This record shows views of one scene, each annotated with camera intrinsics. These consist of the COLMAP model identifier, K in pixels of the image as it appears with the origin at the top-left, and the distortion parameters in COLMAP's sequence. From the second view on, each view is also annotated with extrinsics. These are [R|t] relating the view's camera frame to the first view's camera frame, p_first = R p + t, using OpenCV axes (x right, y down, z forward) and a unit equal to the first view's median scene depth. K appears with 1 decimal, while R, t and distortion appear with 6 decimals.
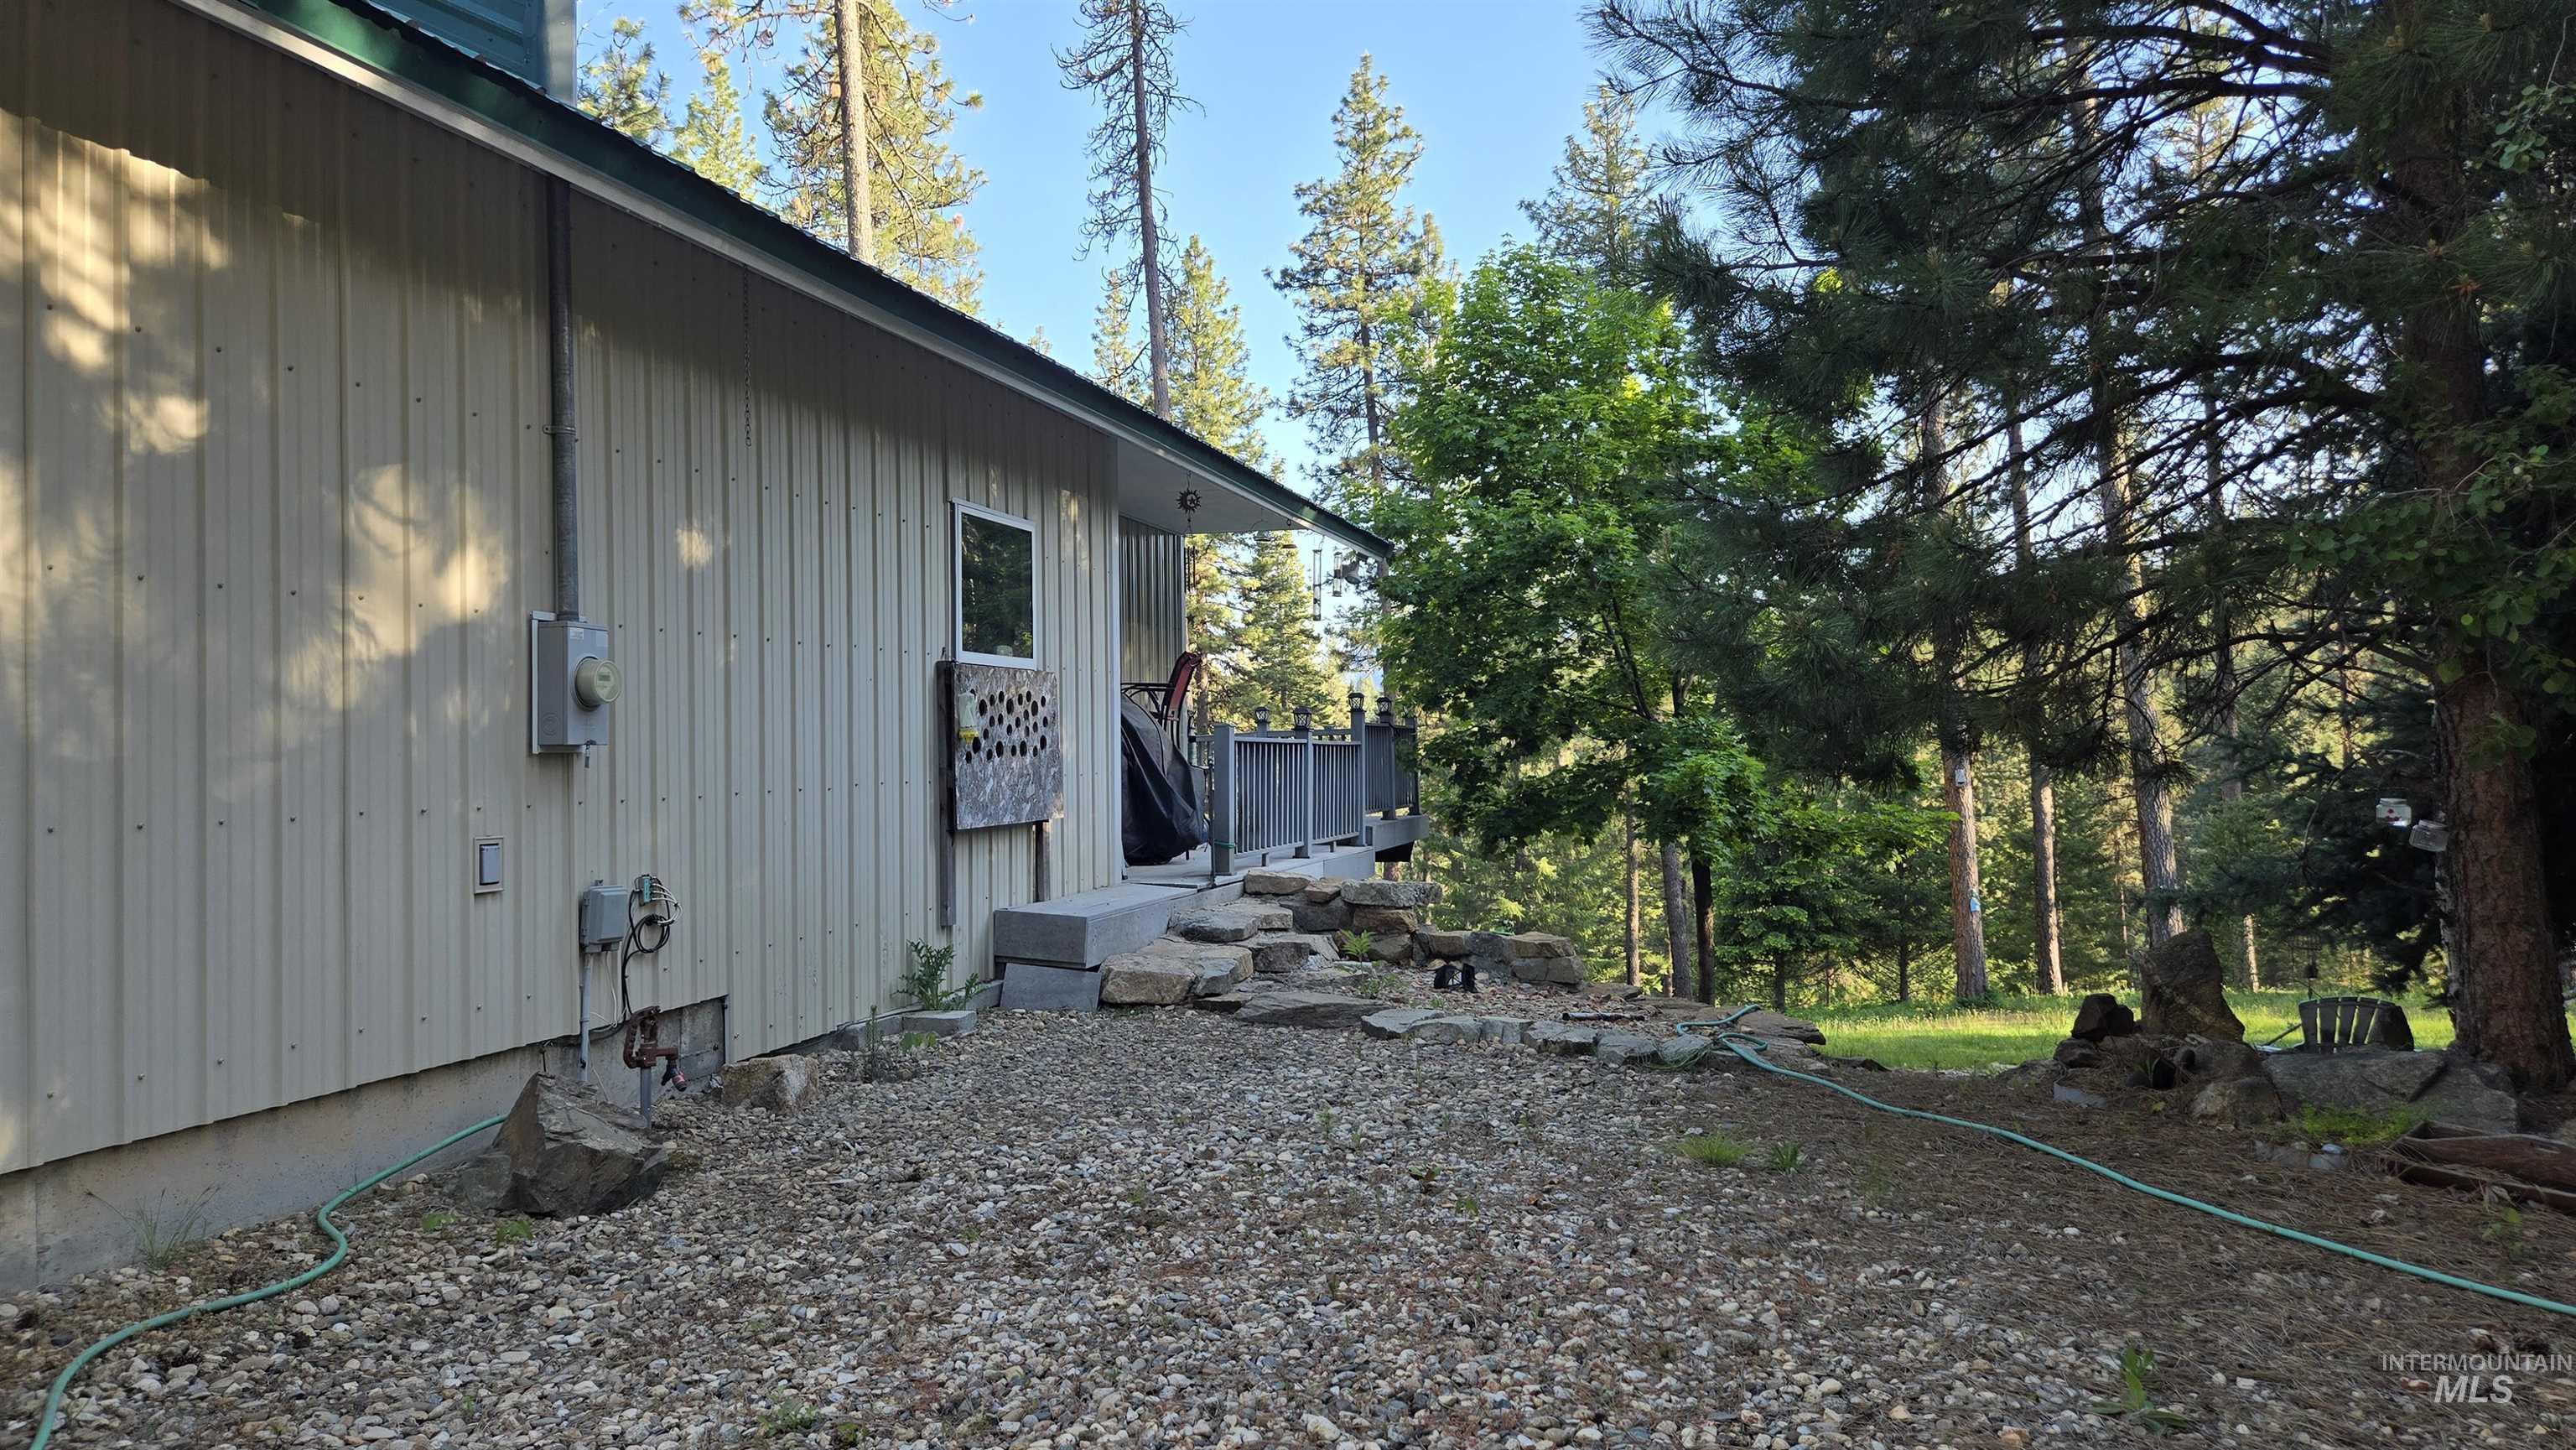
lens RADIAL K [[1731.9, 0, 1288.0], [0, 1731.9, 725.0], [0, 0, 1]] dist [0.082748, -0.088783]
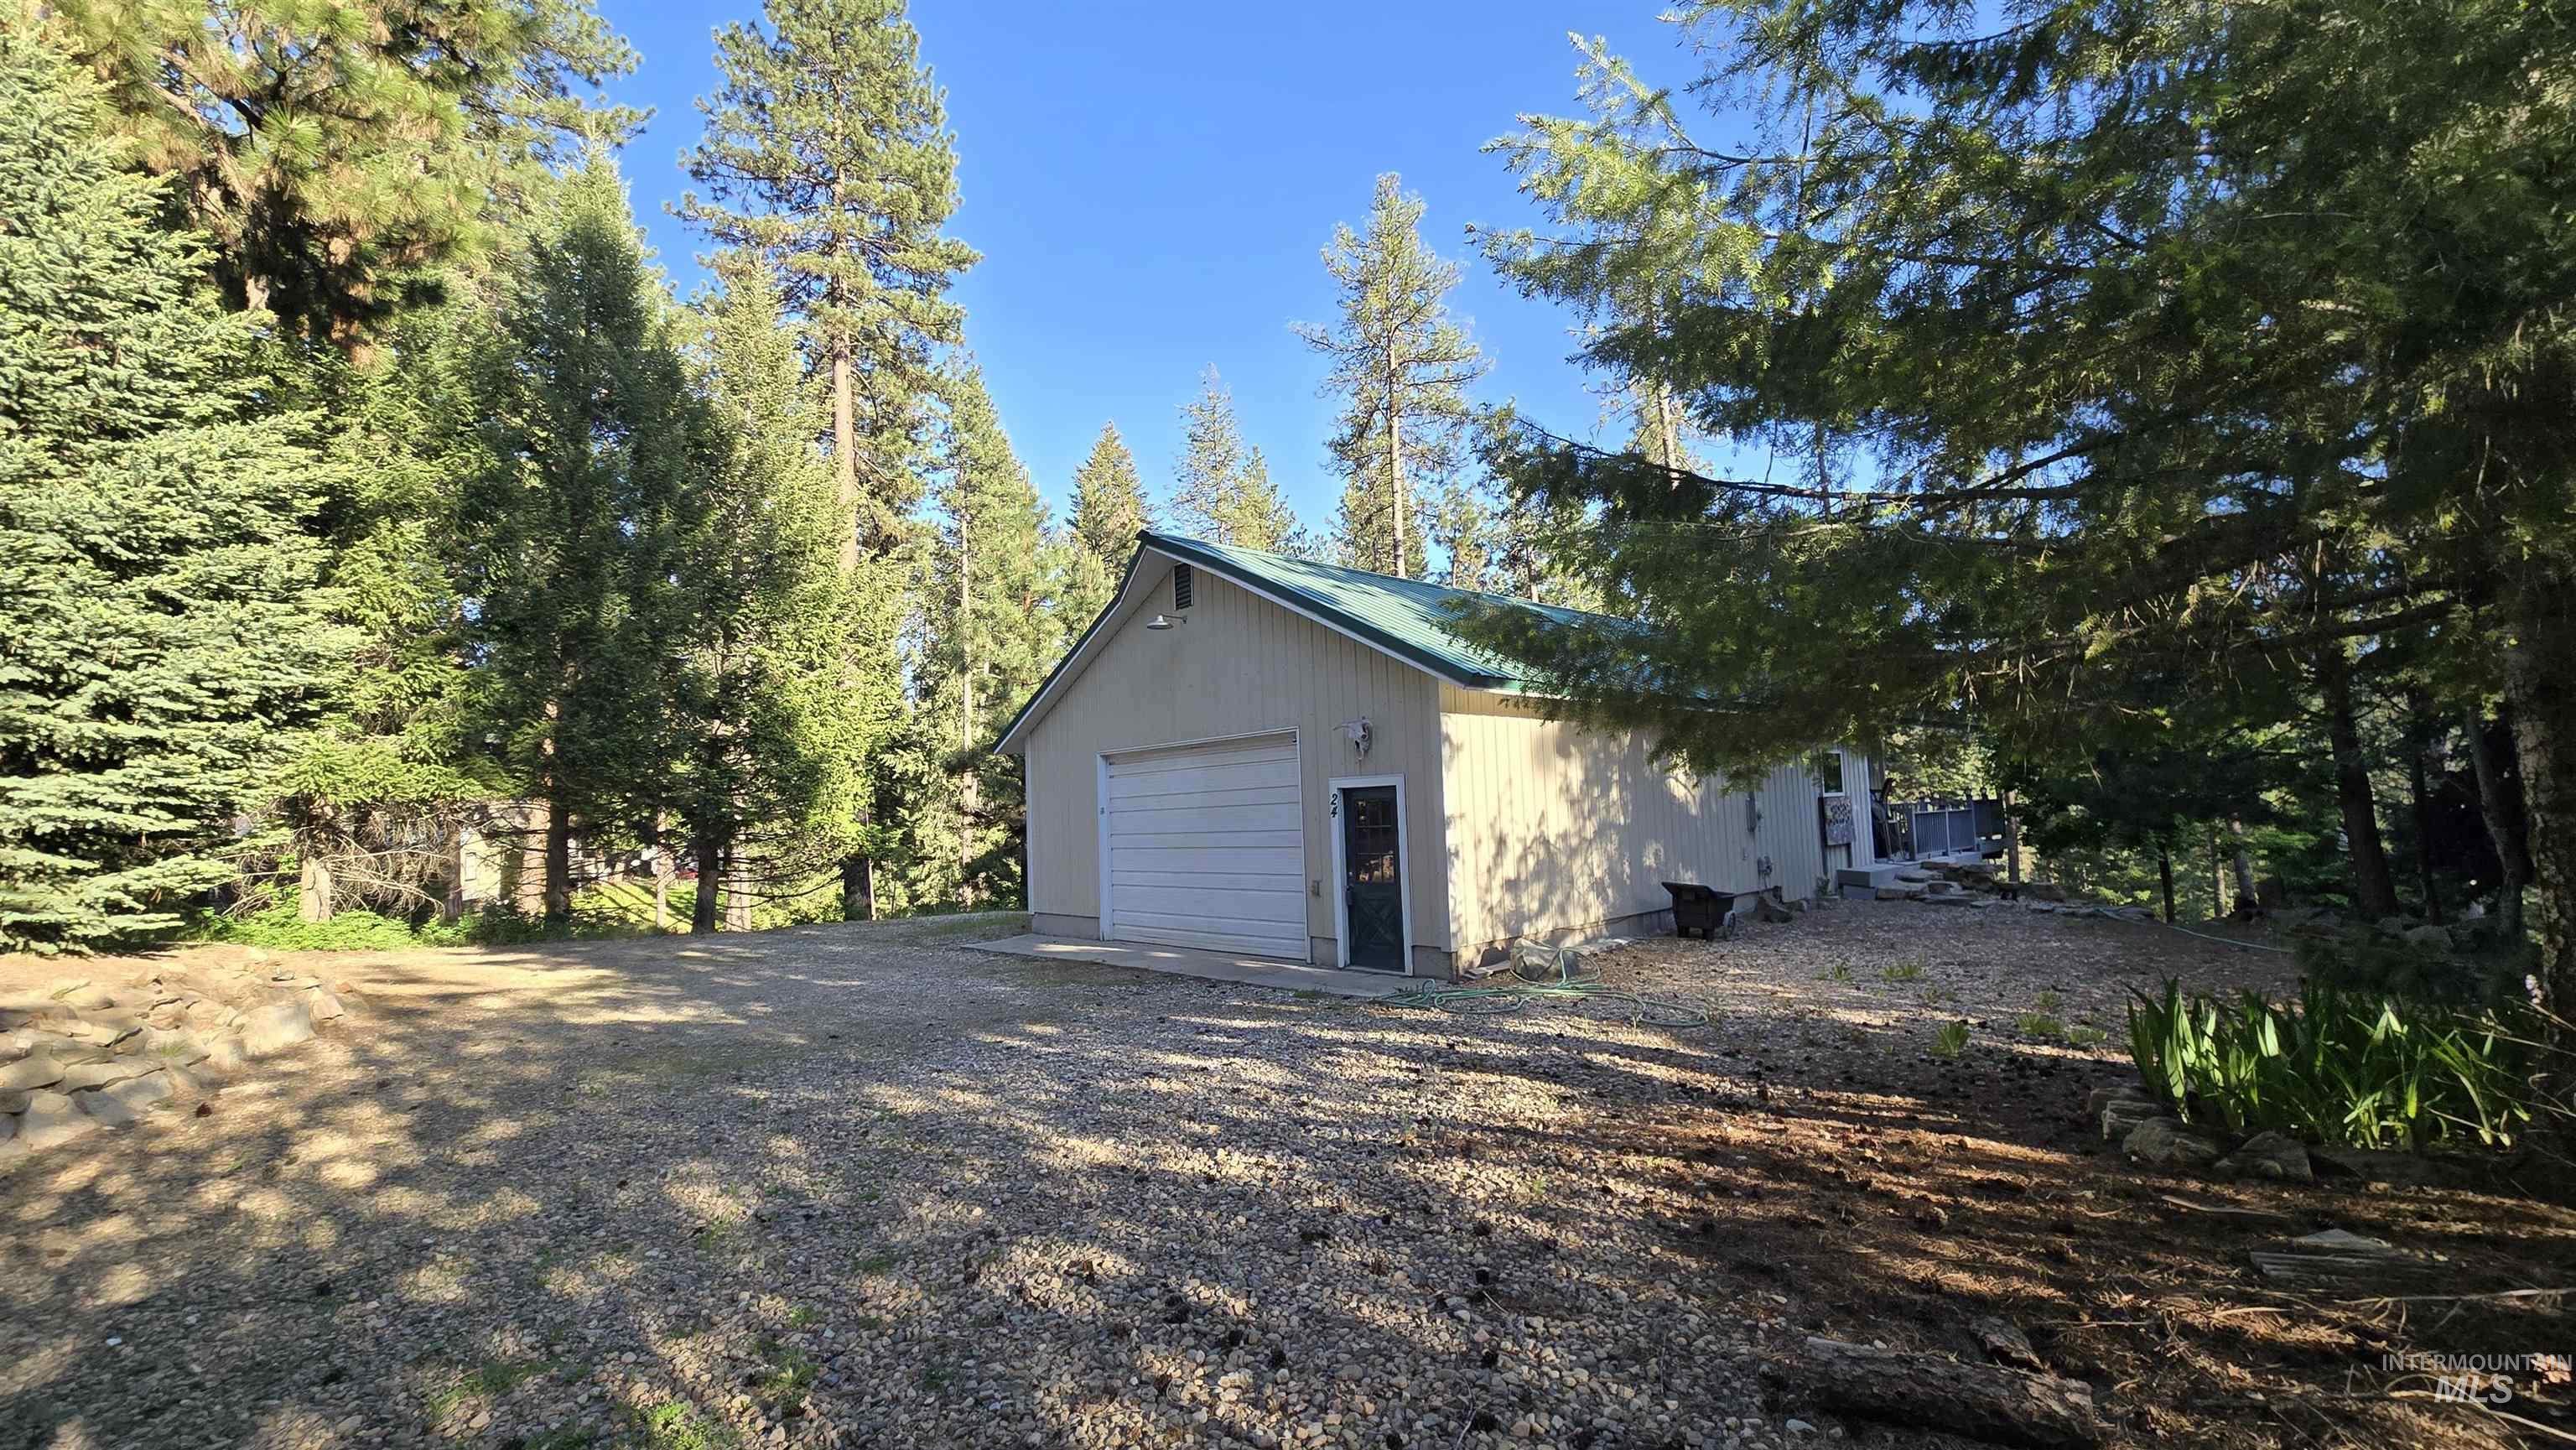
lens RADIAL K [[1130.5, 0, 1288.0], [0, 1130.5, 725.0], [0, 0, 1]] dist [-0.001541, 0.000051]
pose [[0.864529, -0.076695, -0.496697, 0.016172], [0.047747, 0.996351, -0.070741, -0.063326], [0.500310, 0.037442, 0.865037, -1.337992]]
